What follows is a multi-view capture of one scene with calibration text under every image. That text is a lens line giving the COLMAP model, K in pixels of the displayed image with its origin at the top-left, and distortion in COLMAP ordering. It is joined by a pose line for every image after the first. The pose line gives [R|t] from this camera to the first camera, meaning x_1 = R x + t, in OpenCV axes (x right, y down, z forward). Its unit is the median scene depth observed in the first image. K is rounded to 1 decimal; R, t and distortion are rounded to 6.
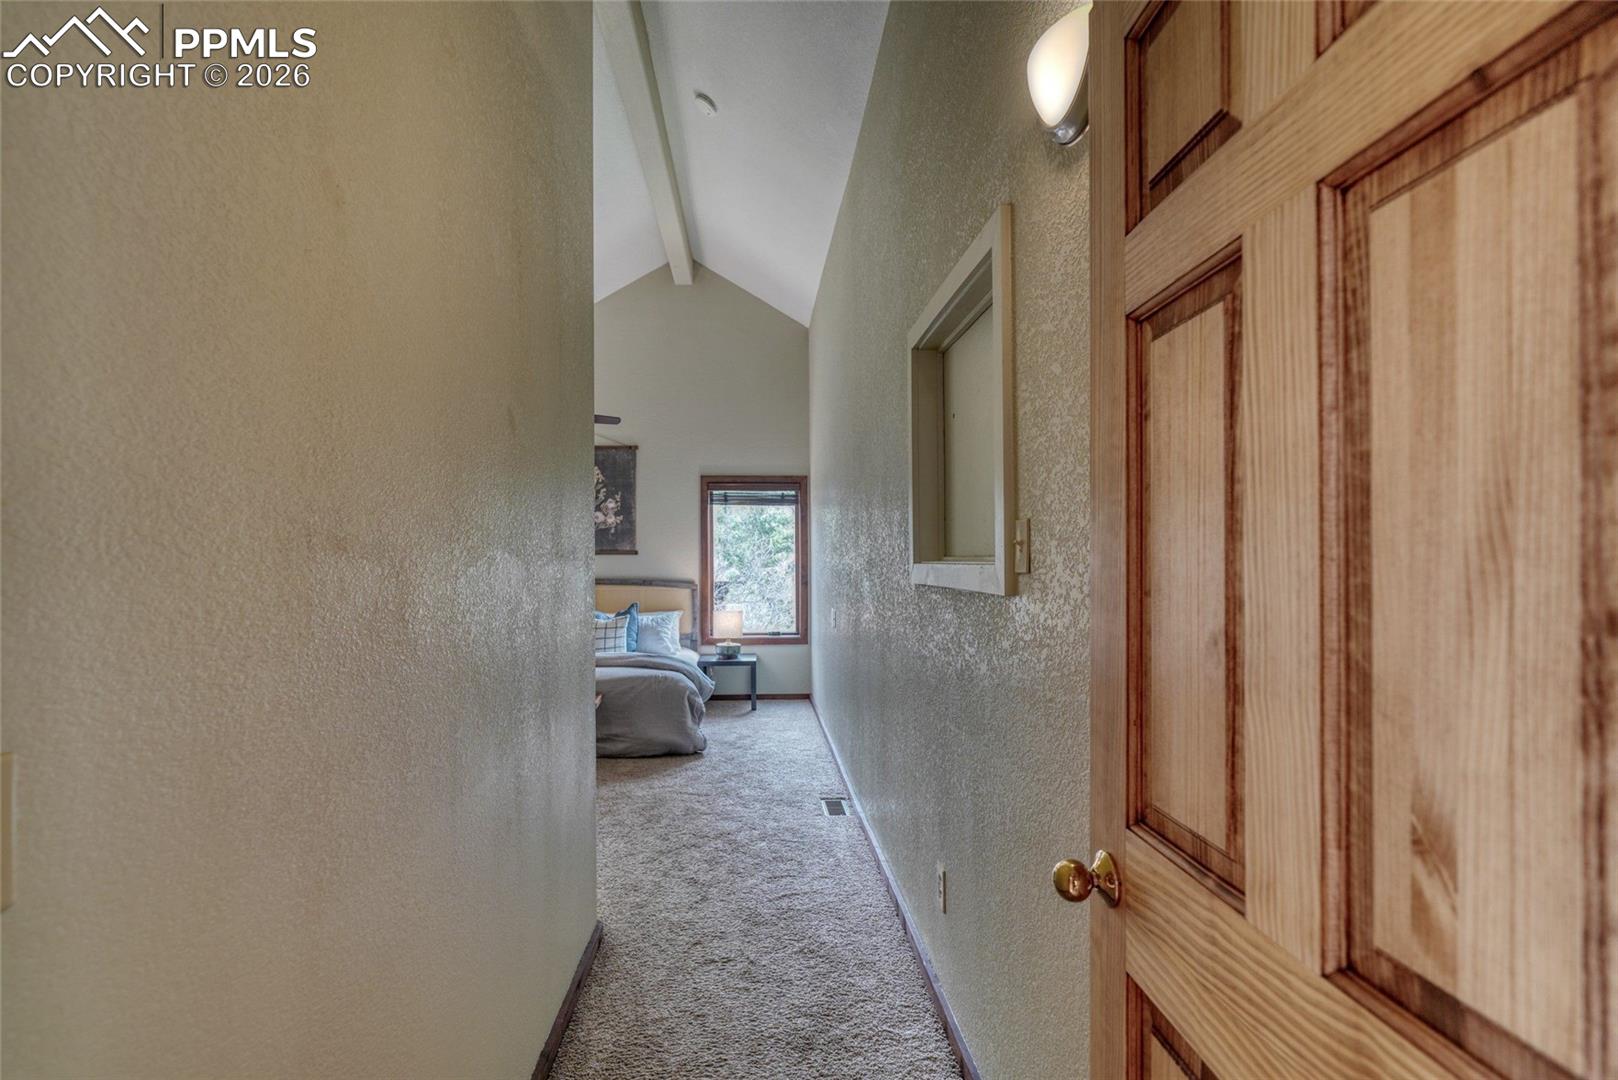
lens RADIAL K [[748.2, 0, 807.5], [0, 748.2, 549.8], [0, 0, 1]] dist [-0.002220, -0.000270]
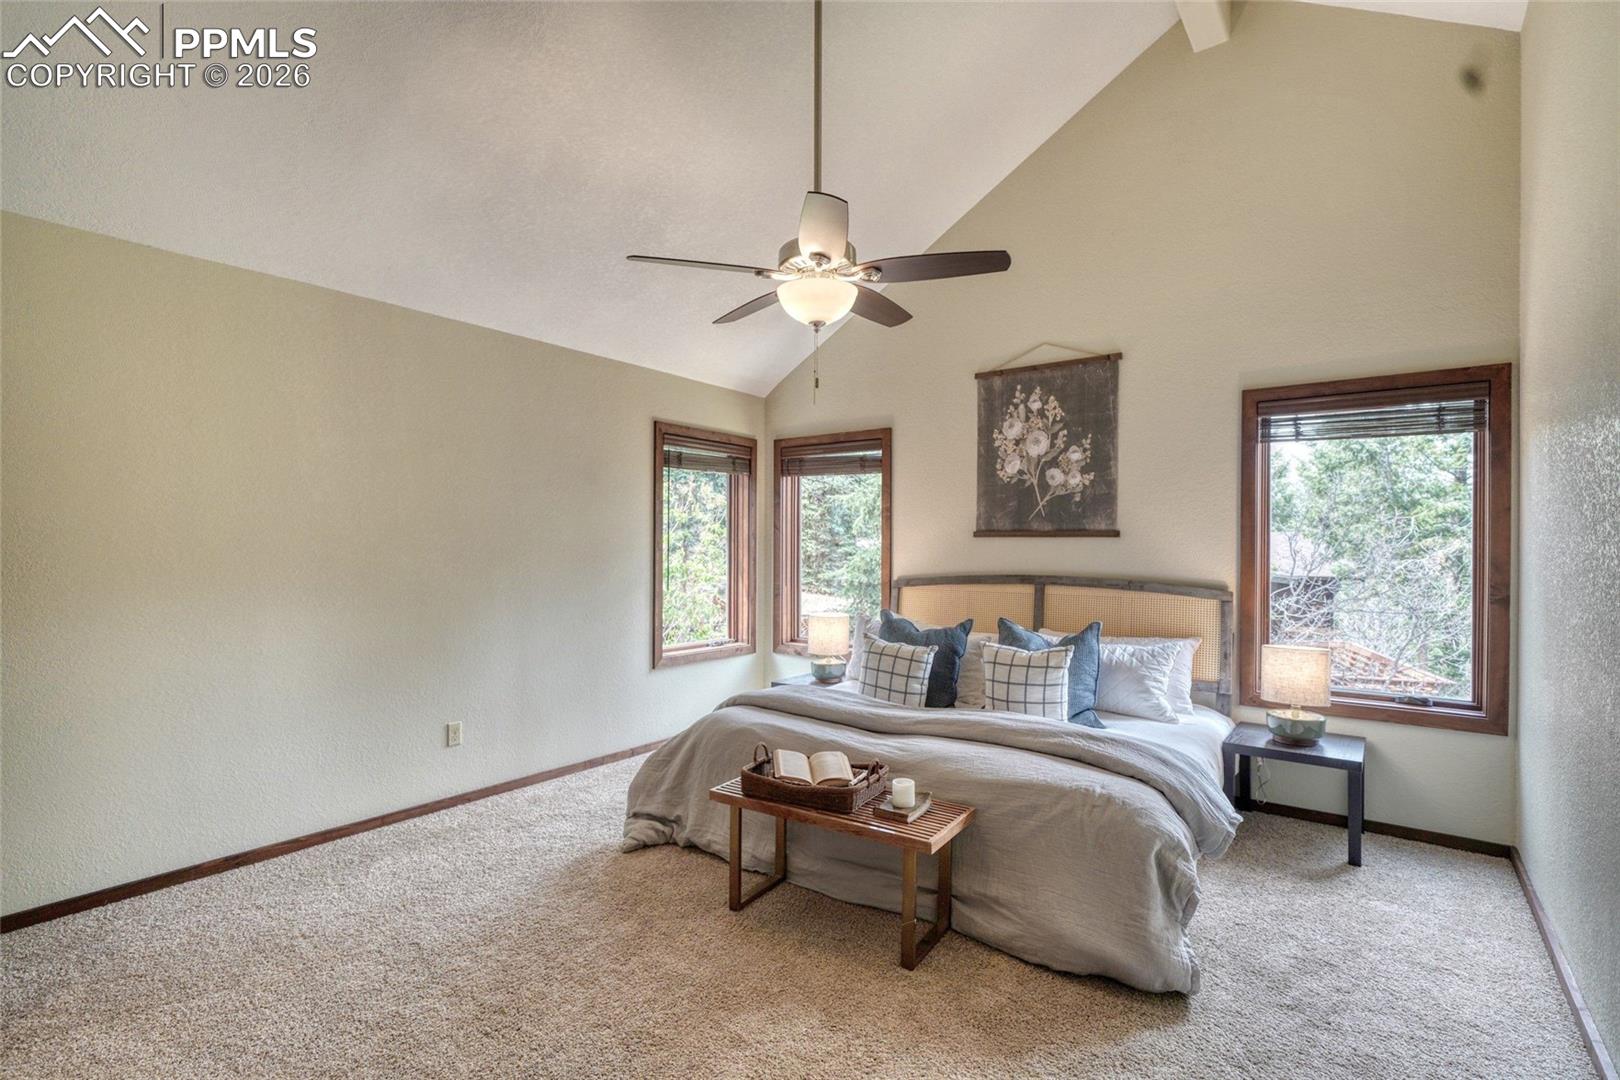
lens RADIAL K [[749.1, 0, 808.5], [0, 749.1, 549.8], [0, 0, 1]] dist [-0.002220, -0.000270]
pose [[0.745516, 0.011672, -0.666386, -0.015219], [0.001164, 0.999822, 0.018814, 0.005151], [0.666487, -0.014801, 0.745370, 0.394522]]
